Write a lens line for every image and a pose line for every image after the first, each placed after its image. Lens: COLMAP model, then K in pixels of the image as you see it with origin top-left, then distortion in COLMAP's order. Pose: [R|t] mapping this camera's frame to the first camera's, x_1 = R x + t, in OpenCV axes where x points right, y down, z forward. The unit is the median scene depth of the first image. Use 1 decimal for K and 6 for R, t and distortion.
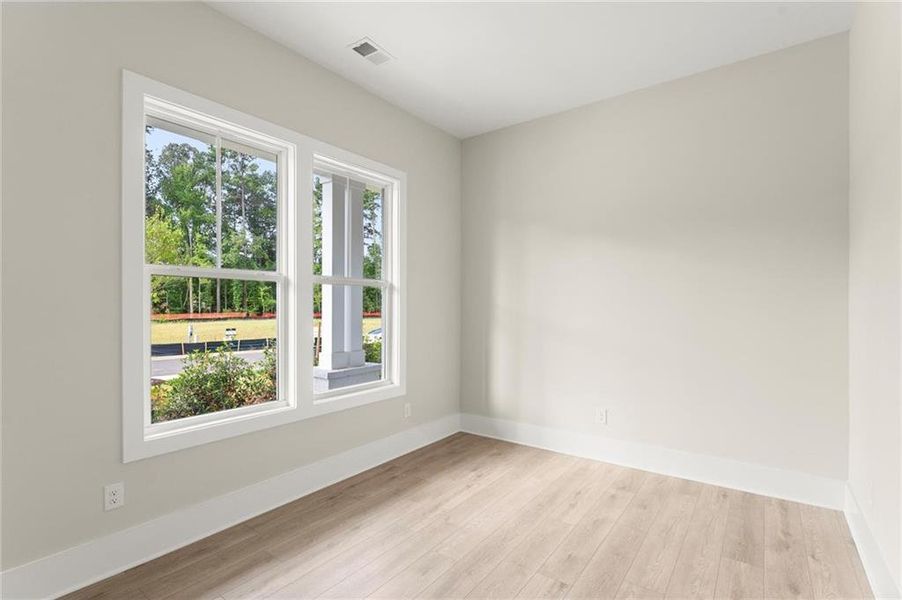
lens RADIAL K [[424.4, 0, 456.2], [0, 424.4, 296.3], [0, 0, 1]] dist [0.002922, -0.003454]
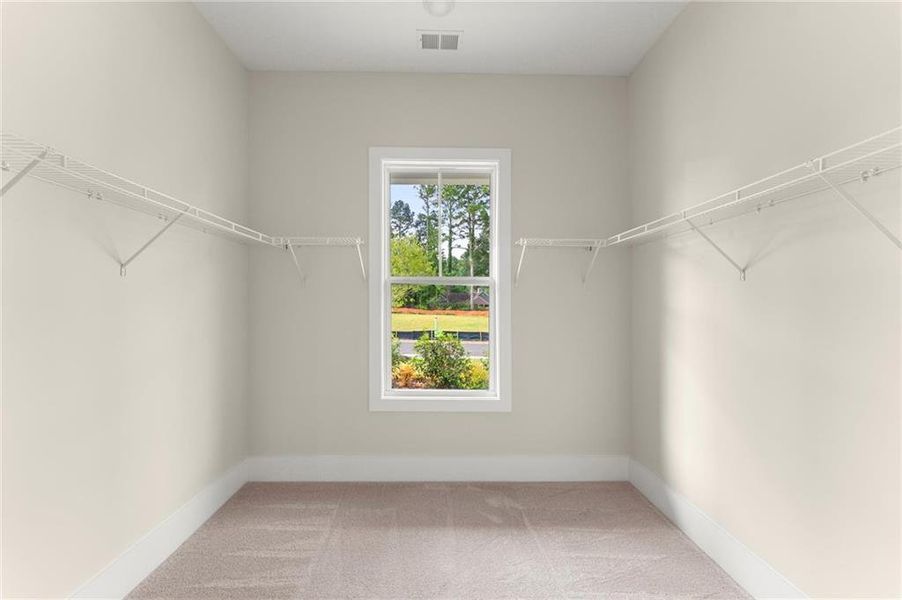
lens RADIAL K [[349.9, 0, 454.8], [0, 349.9, 301.9], [0, 0, 1]] dist [-0.001701, -0.000030]
pose [[0.595008, -0.003598, -0.803712, 0.311377], [0.009127, 0.999956, 0.002280, 0.008030], [0.803668, -0.008692, 0.595014, 0.414121]]
